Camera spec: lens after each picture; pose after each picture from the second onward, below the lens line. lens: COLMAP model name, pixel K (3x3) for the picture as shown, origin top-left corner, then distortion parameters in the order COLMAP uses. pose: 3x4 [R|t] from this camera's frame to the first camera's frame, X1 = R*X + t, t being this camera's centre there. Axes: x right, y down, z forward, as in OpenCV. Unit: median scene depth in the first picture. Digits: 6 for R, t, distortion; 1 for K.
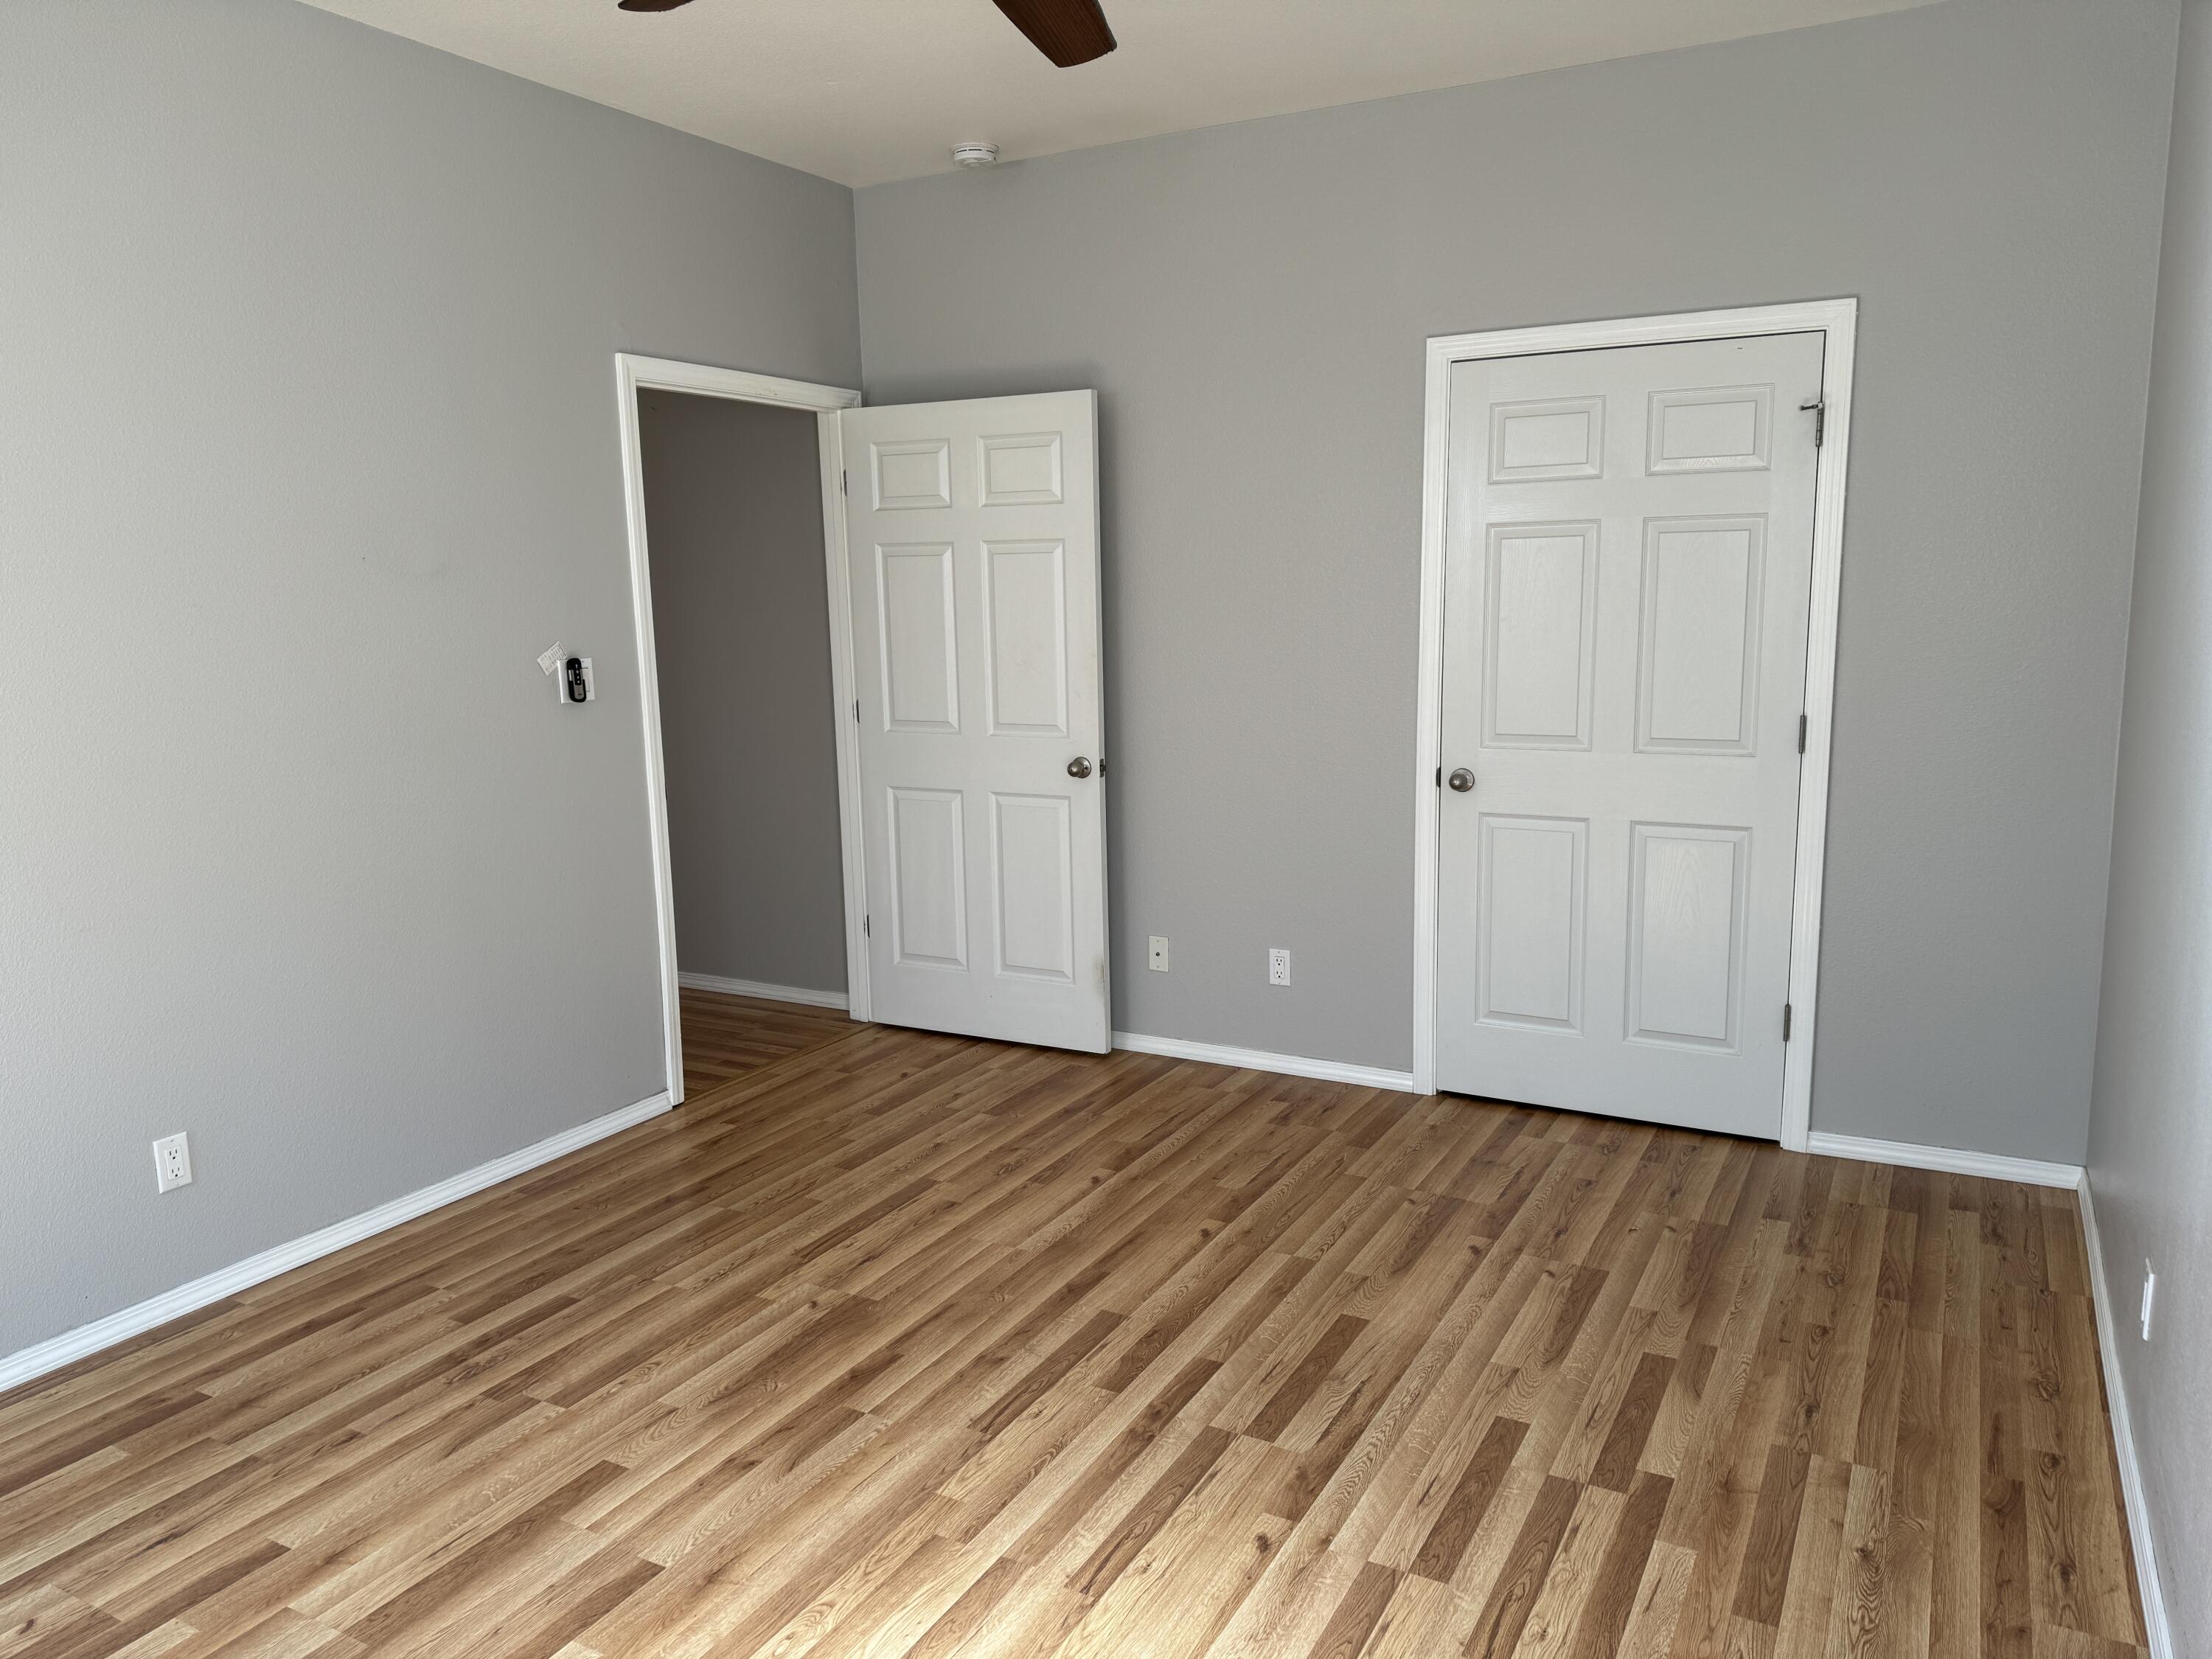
lens RADIAL K [[1553.1, 0, 1084.2], [0, 1553.1, 828.8], [0, 0, 1]] dist [0.045067, -0.047363]
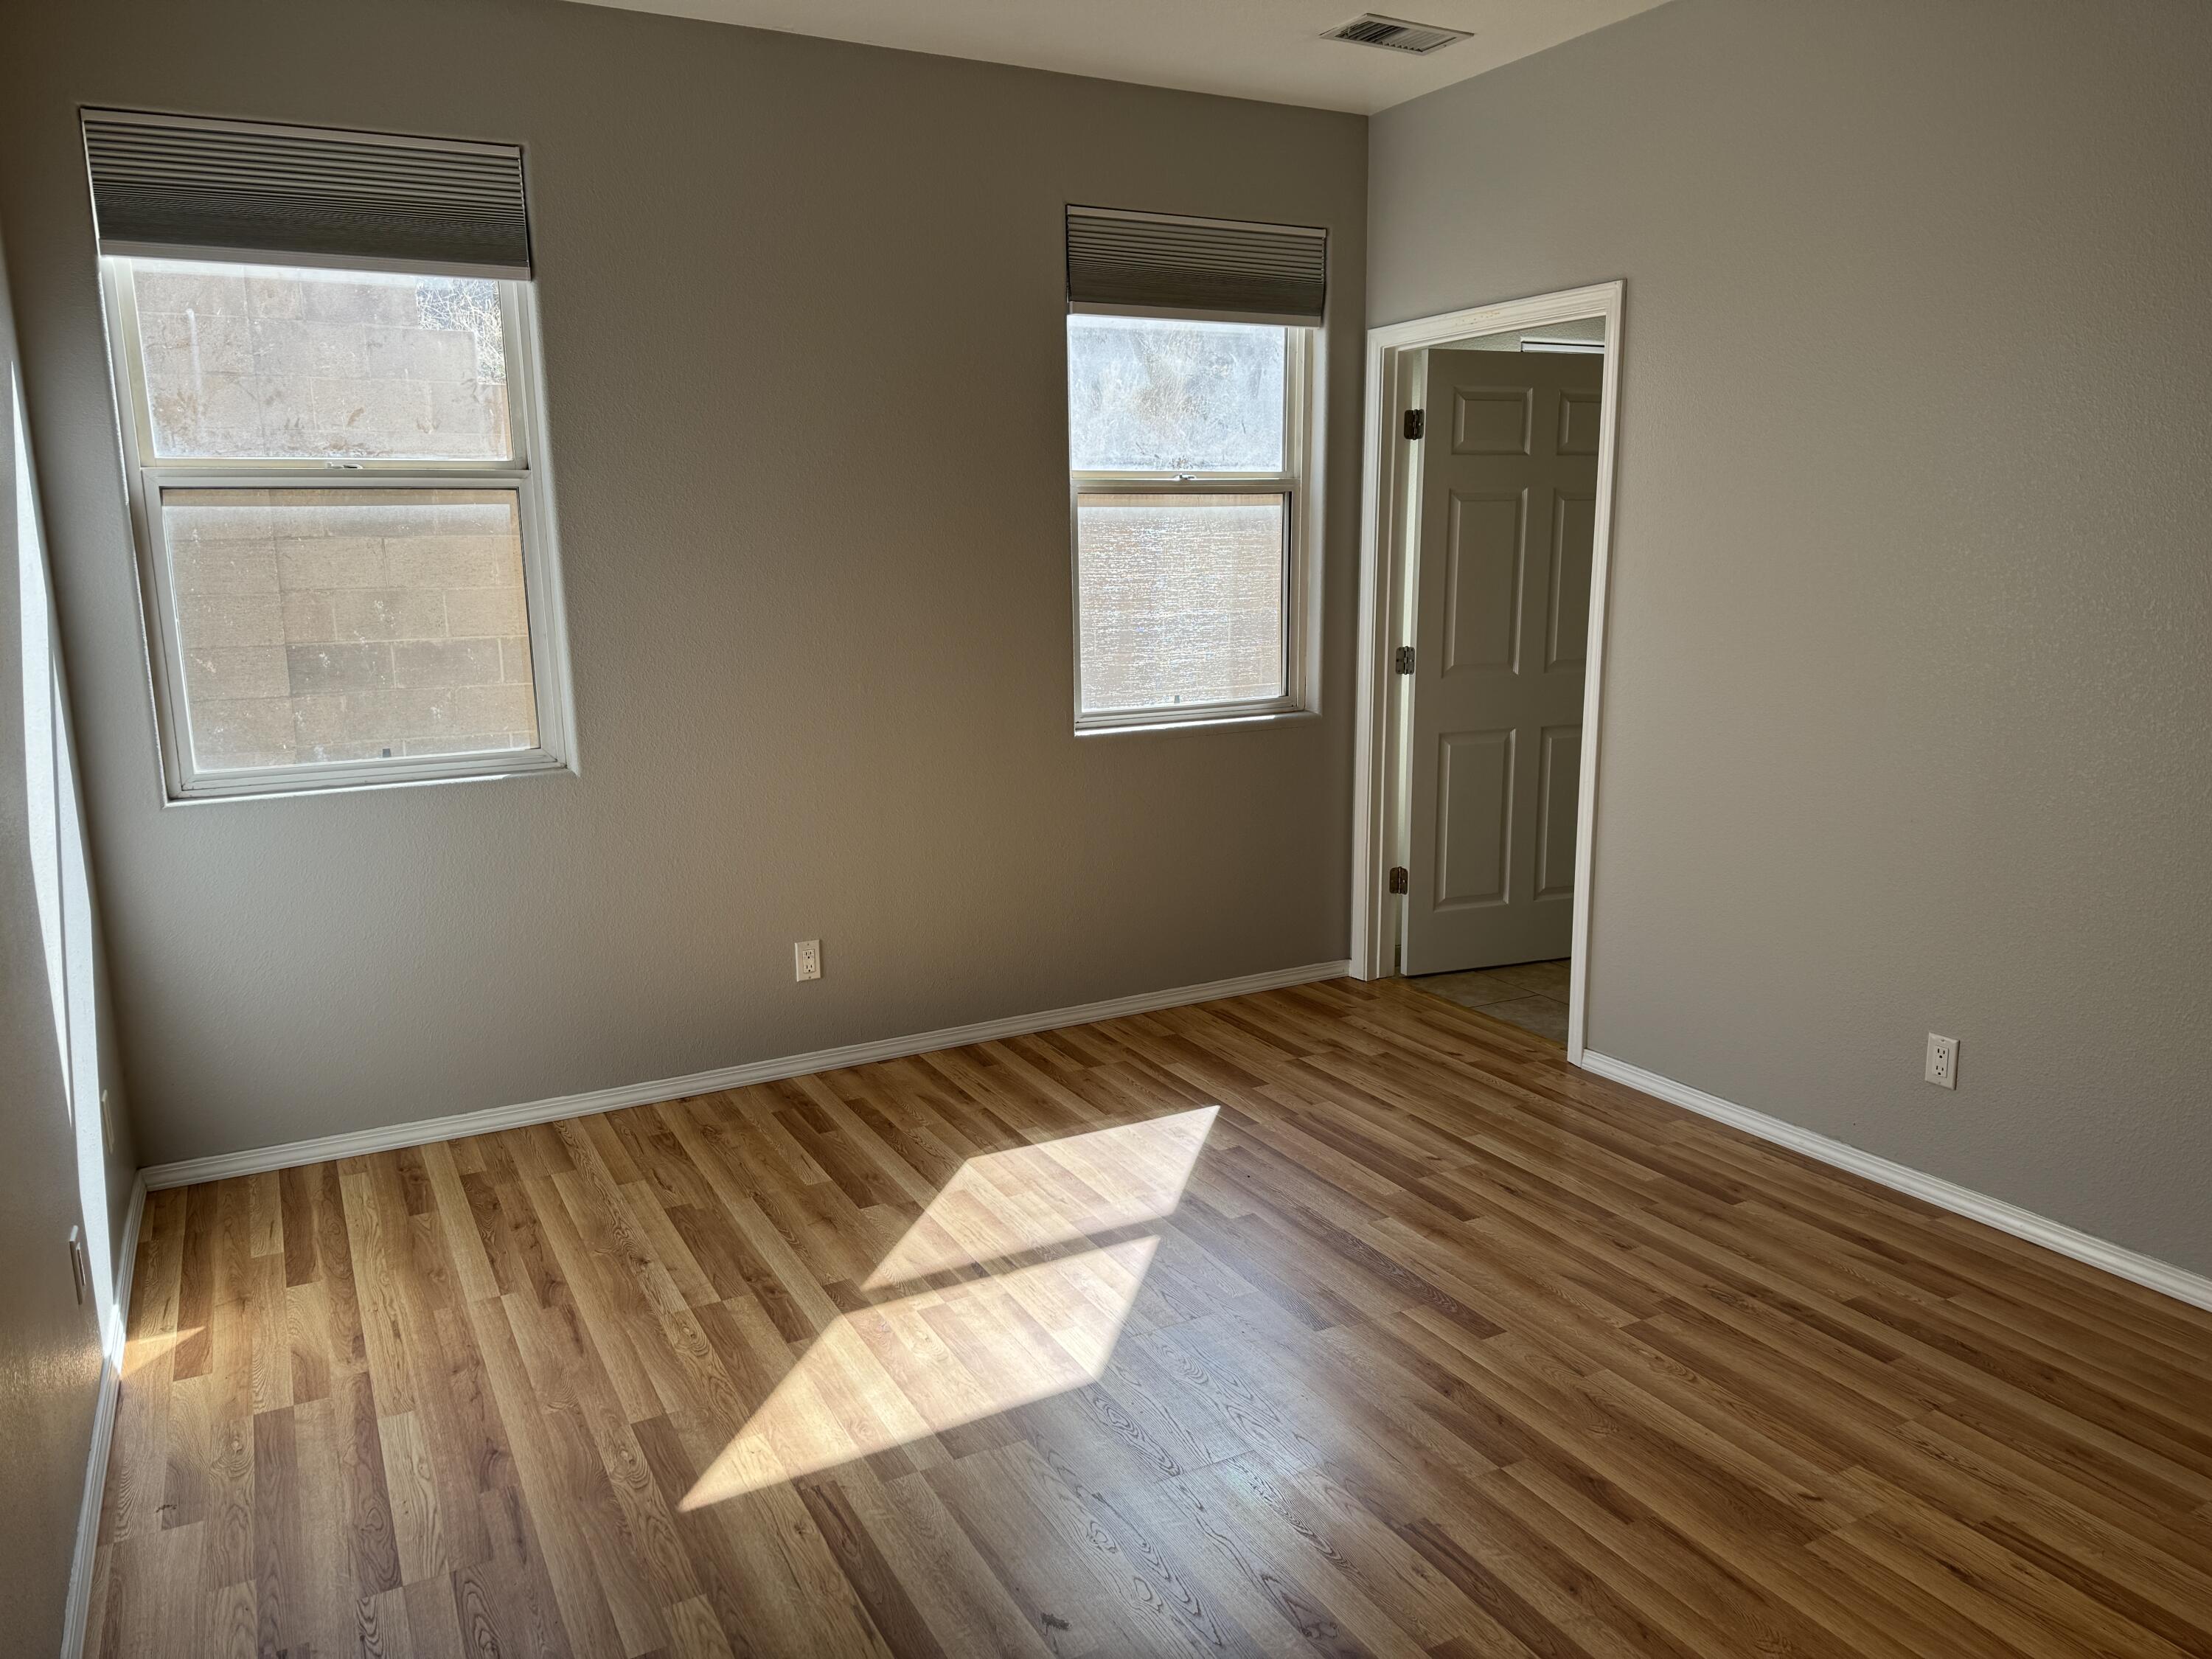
lens RADIAL K [[1553.1, 0, 1103.1], [0, 1553.1, 824.1], [0, 0, 1]] dist [0.045067, -0.047363]
pose [[-0.536112, 0.171440, -0.826554, 0.627853], [-0.113181, 0.955720, 0.271641, -0.178669], [0.836525, 0.239180, -0.492970, 1.136358]]
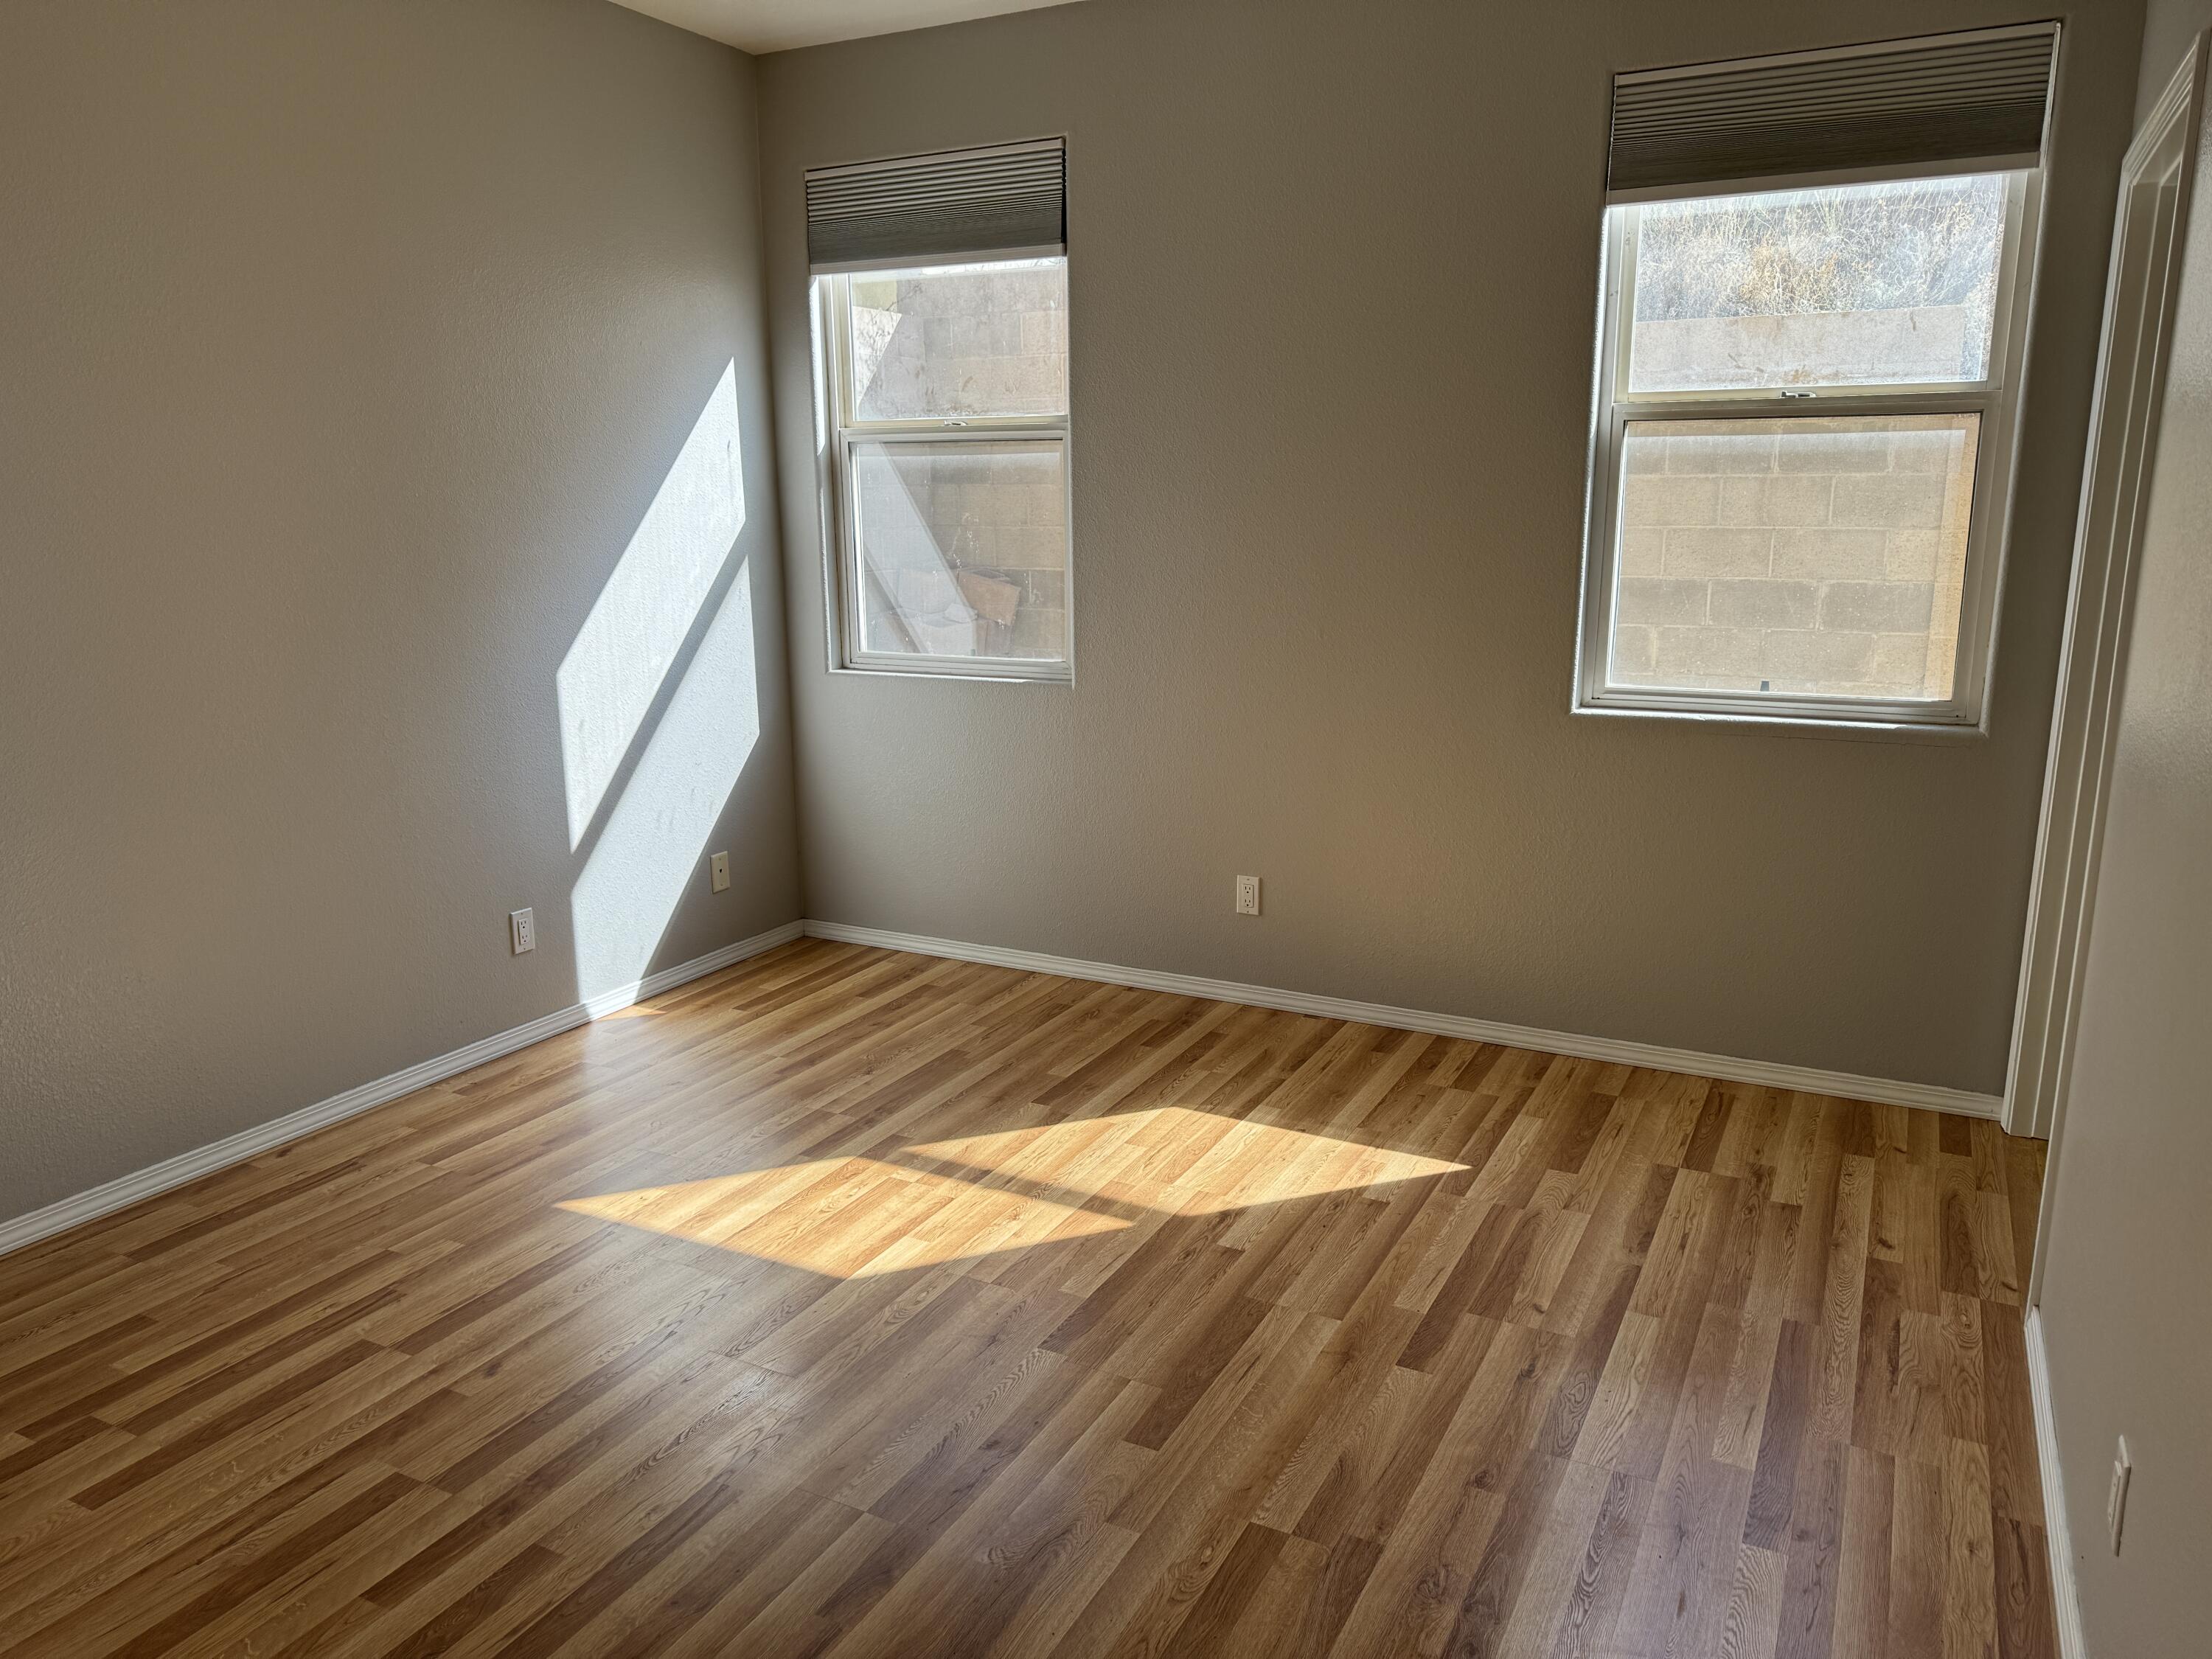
lens RADIAL K [[1553.1, 0, 1063.1], [0, 1553.1, 830.1], [0, 0, 1]] dist [0.045067, -0.047363]
pose [[-0.999680, 0.023875, -0.008349, -0.237522], [0.019164, 0.930416, 0.366005, -0.238254], [0.016506, 0.365728, -0.930576, 1.590345]]
